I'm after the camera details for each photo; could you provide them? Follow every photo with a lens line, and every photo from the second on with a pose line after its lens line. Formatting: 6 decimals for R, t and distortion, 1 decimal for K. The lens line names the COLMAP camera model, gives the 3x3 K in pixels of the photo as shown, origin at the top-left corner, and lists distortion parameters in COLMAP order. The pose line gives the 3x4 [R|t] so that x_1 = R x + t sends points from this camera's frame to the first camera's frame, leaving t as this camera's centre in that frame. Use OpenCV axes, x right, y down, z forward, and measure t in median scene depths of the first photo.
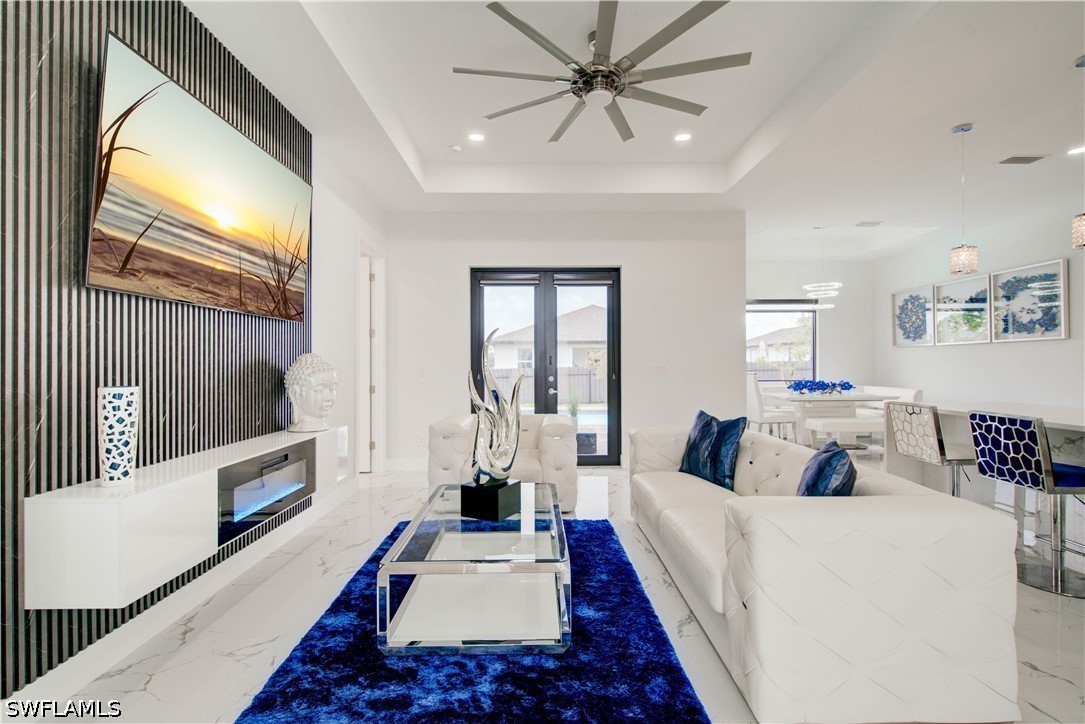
lens RADIAL K [[506.2, 0, 541.2], [0, 506.2, 359.1], [0, 0, 1]] dist [0.002031, -0.001516]
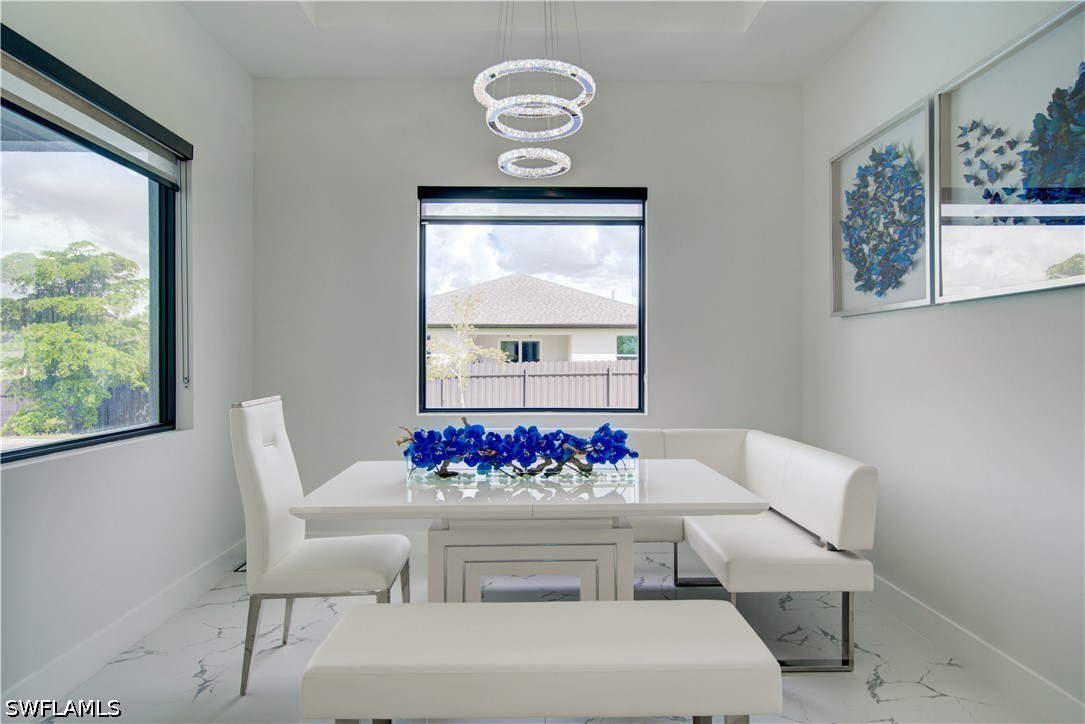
lens RADIAL K [[640.5, 0, 548.5], [0, 640.5, 356.4], [0, 0, 1]] dist [0.018444, 0.000438]
pose [[0.999574, 0.006495, 0.028462, 1.005032], [-0.006685, 0.999956, 0.006595, 0.002053], [-0.028417, -0.006783, 0.999573, 1.172978]]
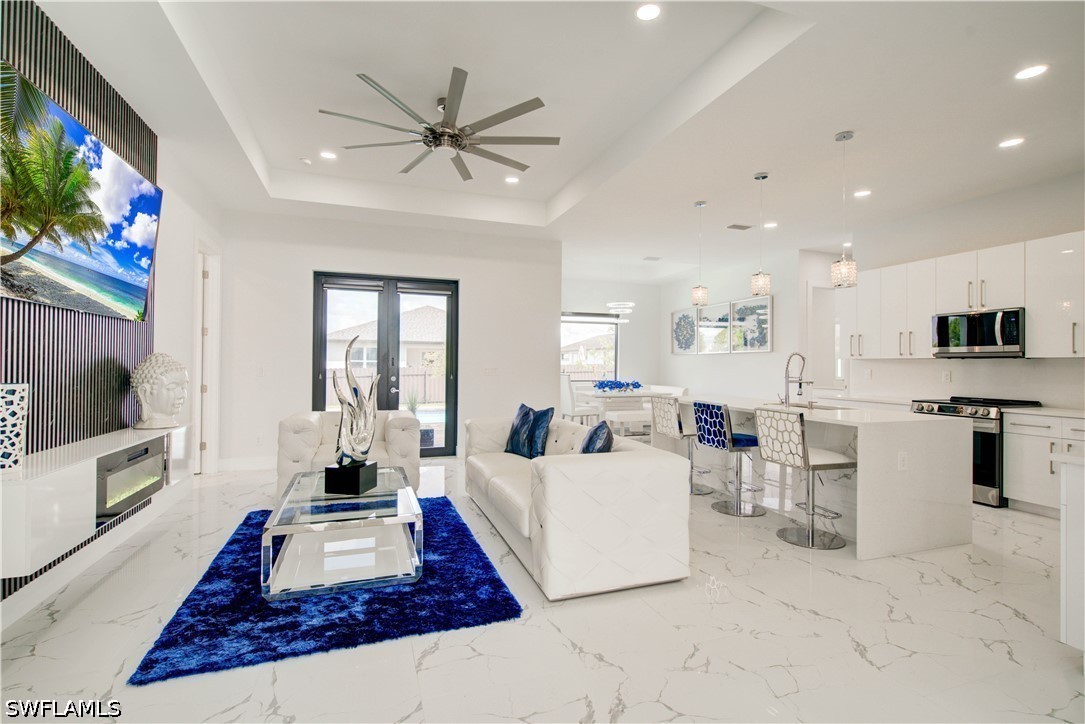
lens RADIAL K [[506.2, 0, 537.4], [0, 506.2, 361.4], [0, 0, 1]] dist [0.002031, -0.001516]
pose [[0.949689, 0.013856, 0.312888, -0.043945], [-0.014965, 0.999887, 0.001144, -0.006025], [-0.312837, -0.005768, 0.949789, -0.205921]]
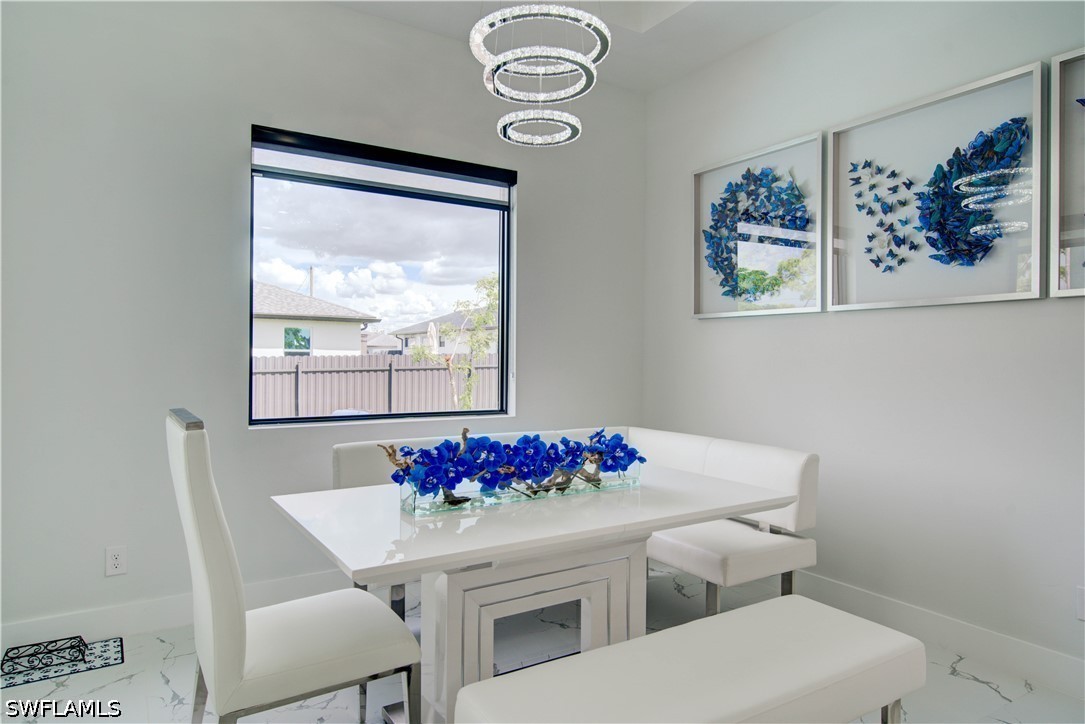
lens RADIAL K [[671.6, 0, 543.9], [0, 671.6, 358.1], [0, 0, 1]] dist [0.007843, 0.000286]
pose [[0.845510, 0.012328, 0.533818, 0.705606], [-0.019662, 0.999774, 0.008054, 0.005668], [-0.533598, -0.017306, 0.845561, 1.323495]]
